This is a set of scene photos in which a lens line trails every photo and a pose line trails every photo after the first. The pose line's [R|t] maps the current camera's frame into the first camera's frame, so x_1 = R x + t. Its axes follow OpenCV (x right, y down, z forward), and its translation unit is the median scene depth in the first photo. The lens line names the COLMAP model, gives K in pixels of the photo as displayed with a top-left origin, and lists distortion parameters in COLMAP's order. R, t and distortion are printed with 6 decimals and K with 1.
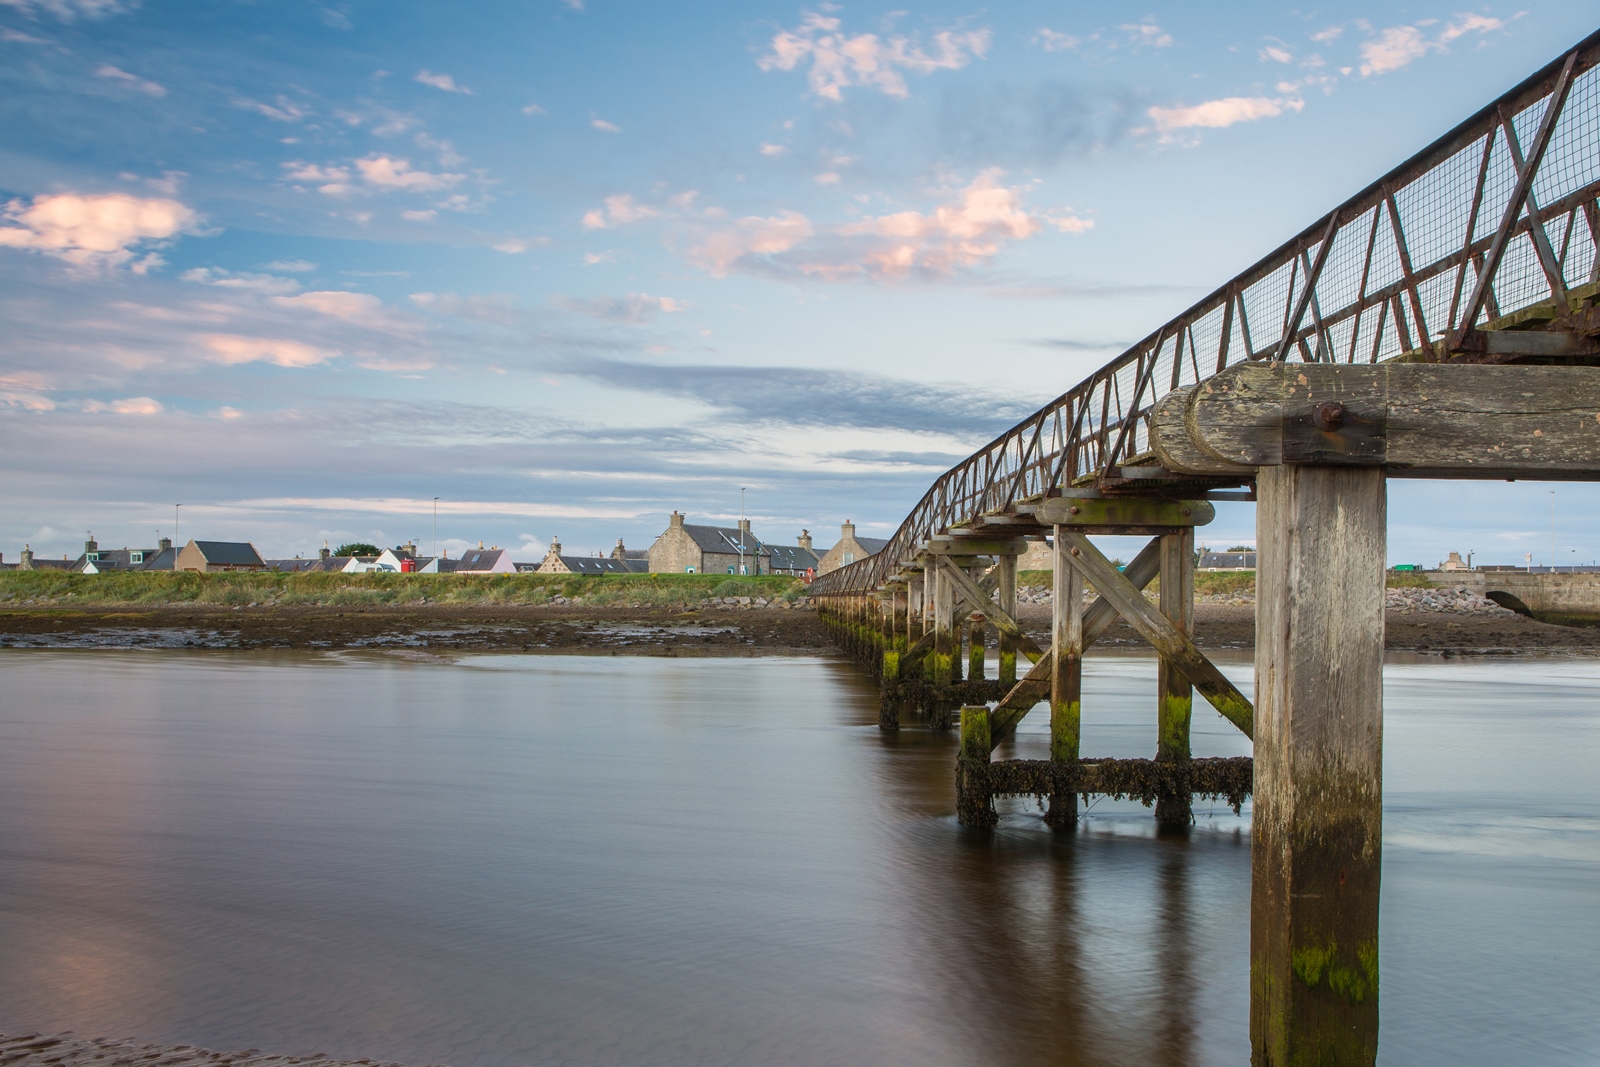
lens RADIAL K [[1528.5, 0, 800.0], [0, 1528.5, 533.5], [0, 0, 1]] dist [0.002247, 0.006004]
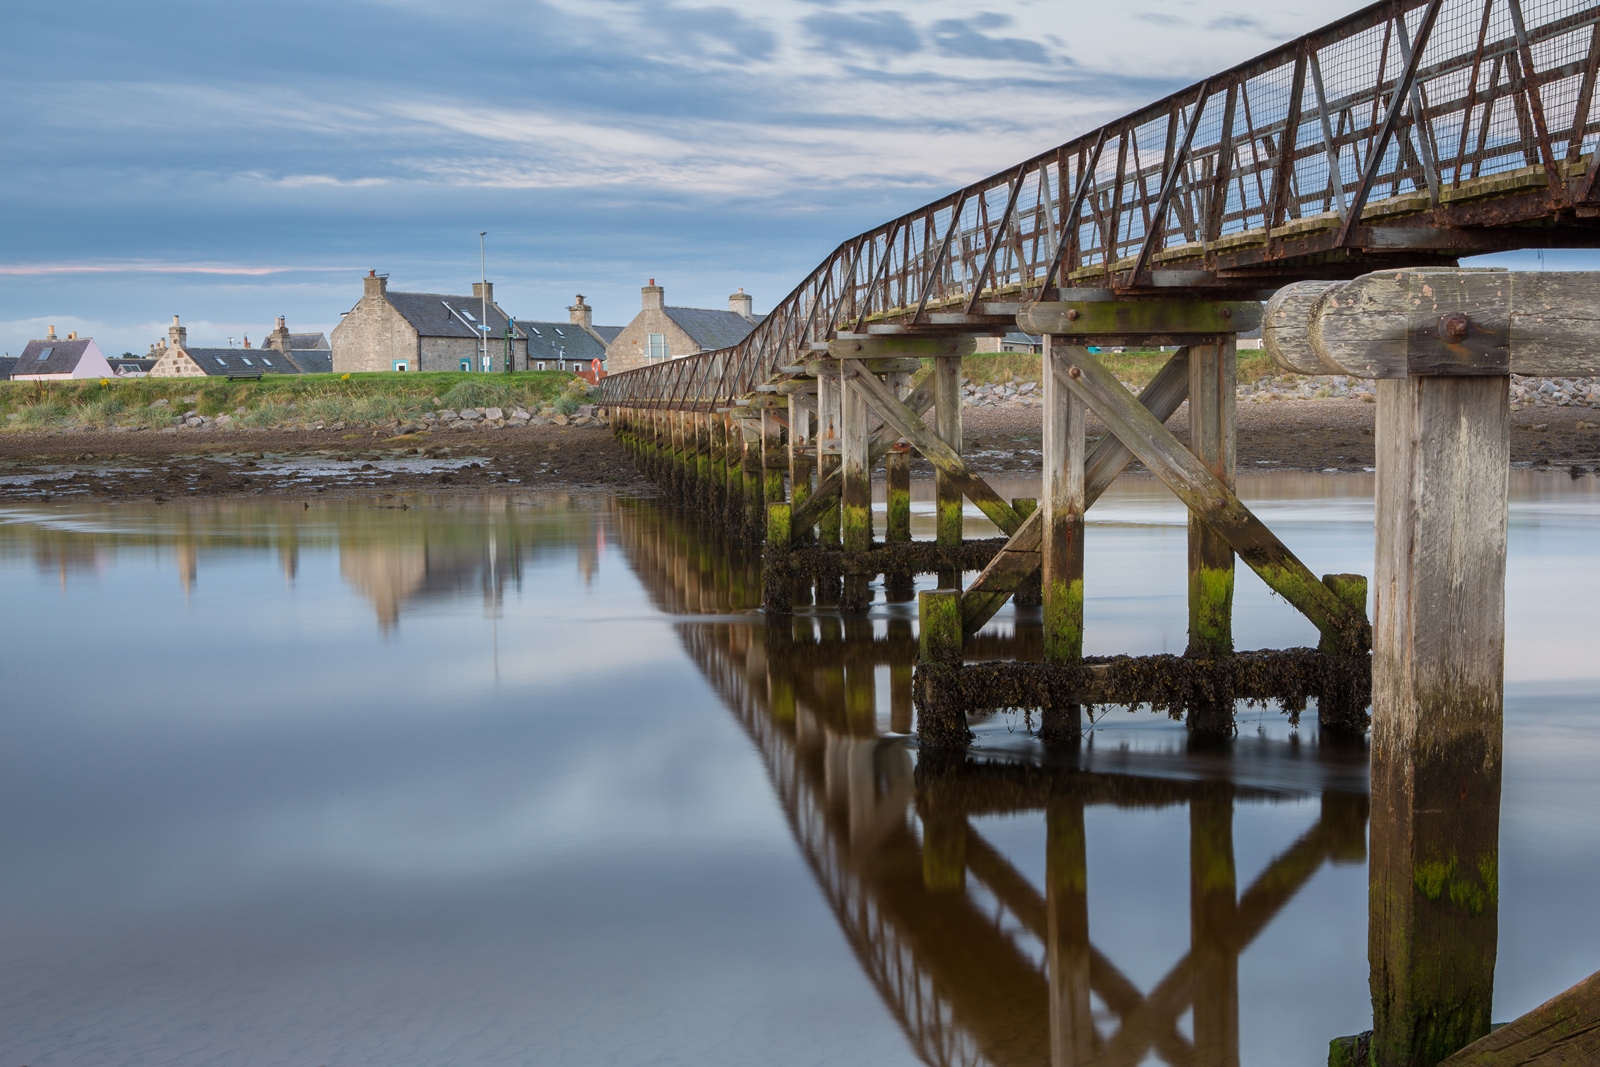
lens RADIAL K [[2399.0, 0, 800.0], [0, 2399.0, 533.5], [0, 0, 1]] dist [-0.007779, -0.086377]
pose [[0.995928, -0.028993, 0.085366, -0.186984], [0.020803, 0.995230, 0.095309, -0.091385], [-0.087722, -0.093145, 0.991781, -0.451968]]
